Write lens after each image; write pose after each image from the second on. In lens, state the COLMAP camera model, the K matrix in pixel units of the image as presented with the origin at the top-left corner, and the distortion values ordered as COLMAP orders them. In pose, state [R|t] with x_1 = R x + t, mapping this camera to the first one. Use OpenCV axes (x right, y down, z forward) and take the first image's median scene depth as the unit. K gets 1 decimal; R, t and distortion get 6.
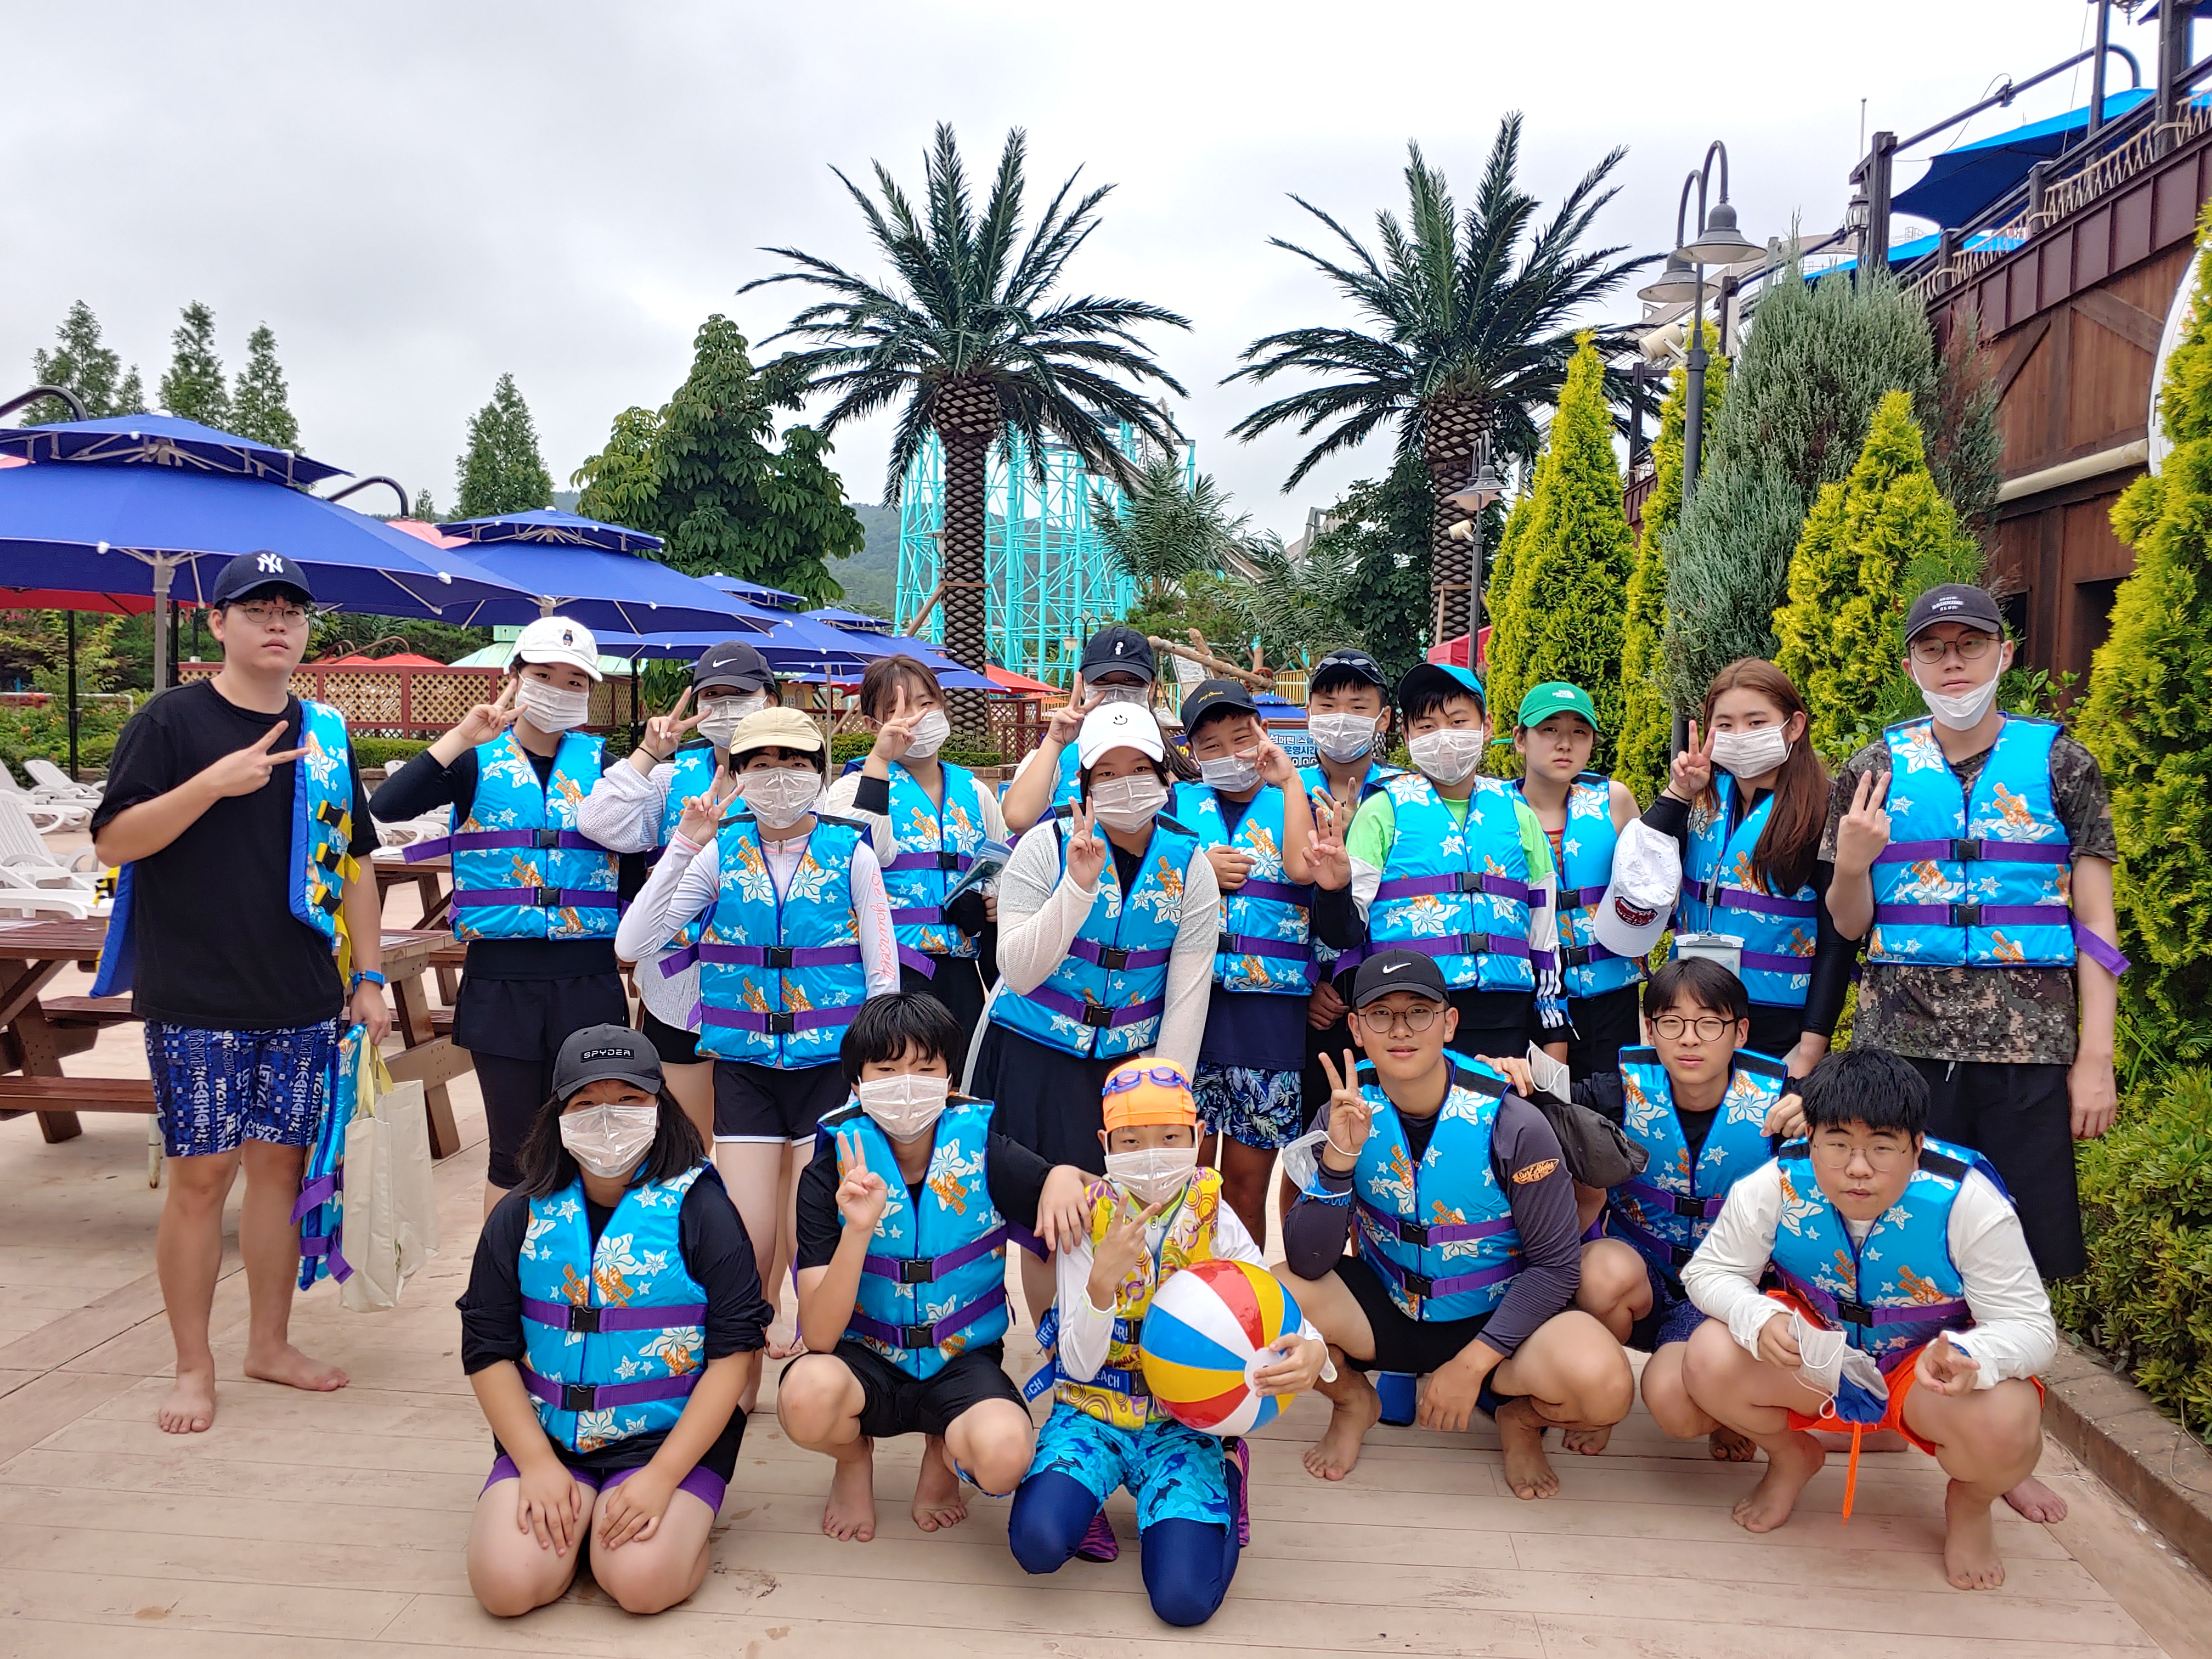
lens RADIAL K [[1740.0, 0, 1105.0], [0, 1740.0, 831.1], [0, 0, 1]] dist [-0.004329, -0.010571]
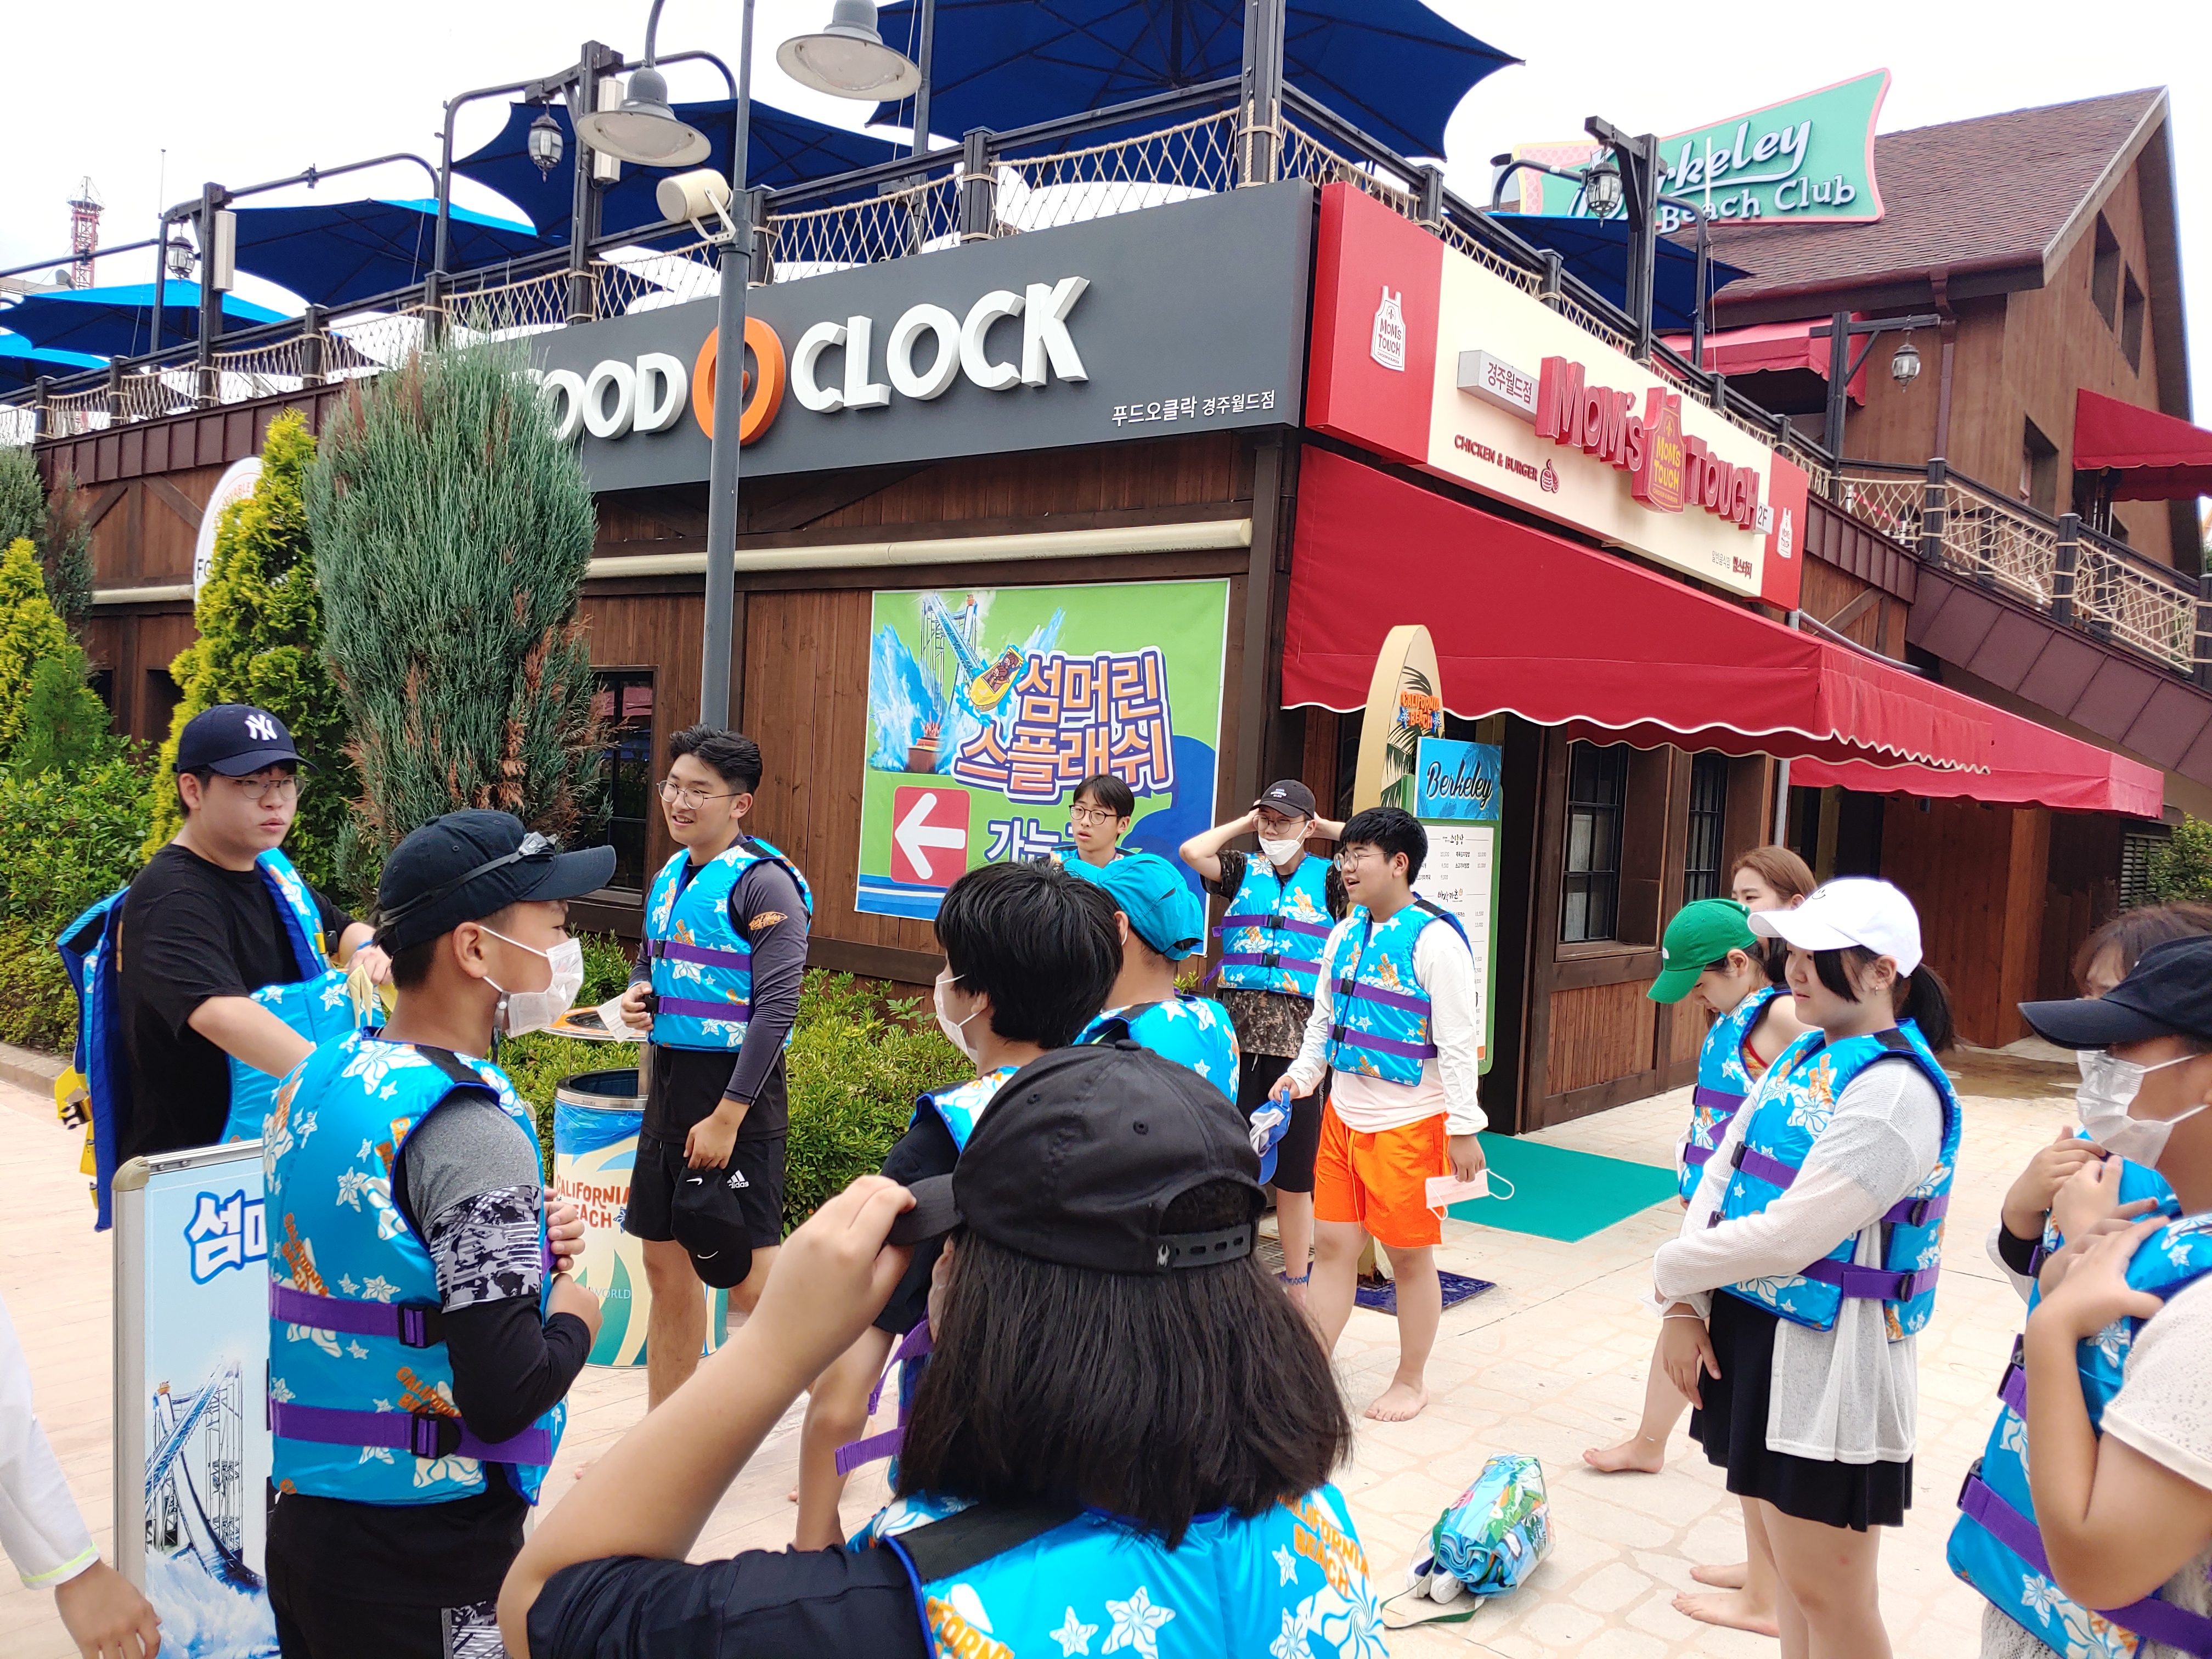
lens RADIAL K [[1723.7, 0, 1105.0], [0, 1723.7, 839.9], [0, 0, 1]] dist [-0.012581, -0.007844]
pose [[0.527189, -0.009923, 0.849690, -0.246599], [0.023496, 0.999720, -0.002903, 0.020210], [-0.849423, 0.021494, 0.527274, -0.446640]]
